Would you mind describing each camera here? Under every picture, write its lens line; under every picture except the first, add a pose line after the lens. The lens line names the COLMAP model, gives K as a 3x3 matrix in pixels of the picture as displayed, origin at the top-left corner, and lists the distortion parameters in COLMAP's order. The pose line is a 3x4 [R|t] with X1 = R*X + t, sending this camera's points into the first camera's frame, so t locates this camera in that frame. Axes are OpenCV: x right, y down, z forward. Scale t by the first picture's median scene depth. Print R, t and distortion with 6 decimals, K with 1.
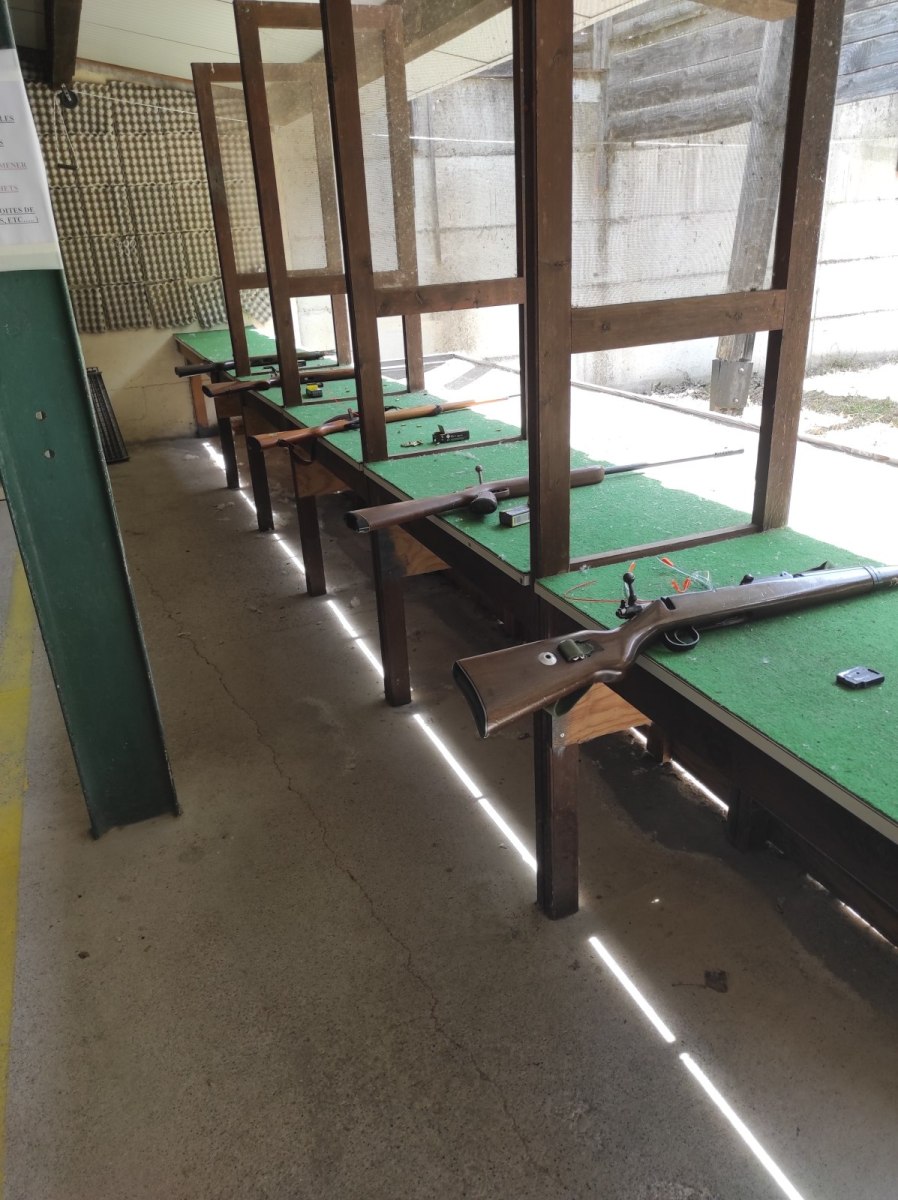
lens RADIAL K [[867.0, 0, 448.7], [0, 867.0, 600.6], [0, 0, 1]] dist [-0.000072, 0.001671]
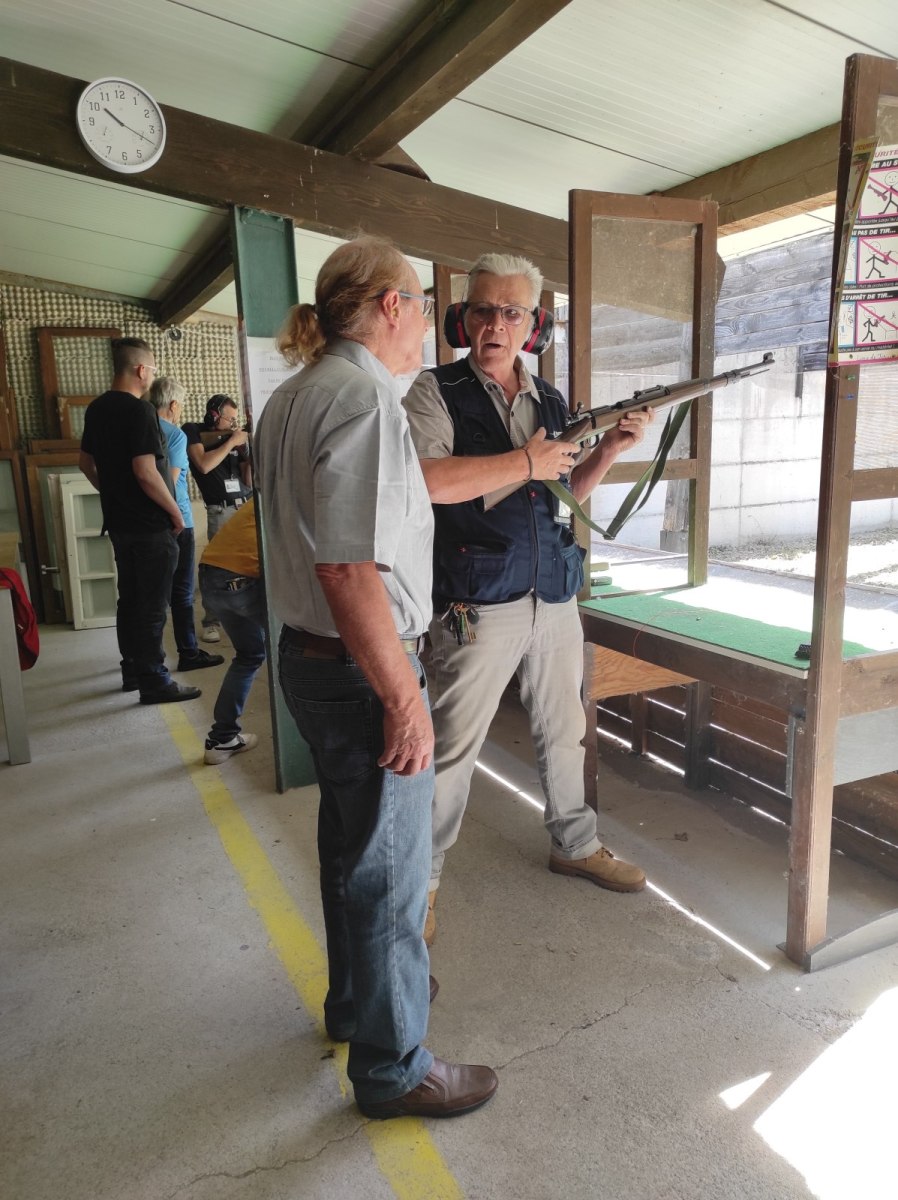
lens RADIAL K [[867.0, 0, 449.8], [0, 867.0, 600.8], [0, 0, 1]] dist [-0.000072, 0.001671]
pose [[0.998767, 0.011488, 0.048286, -0.069777], [-0.000892, 0.976844, -0.213952, 0.101089], [-0.049626, 0.213645, 0.975650, -0.220860]]
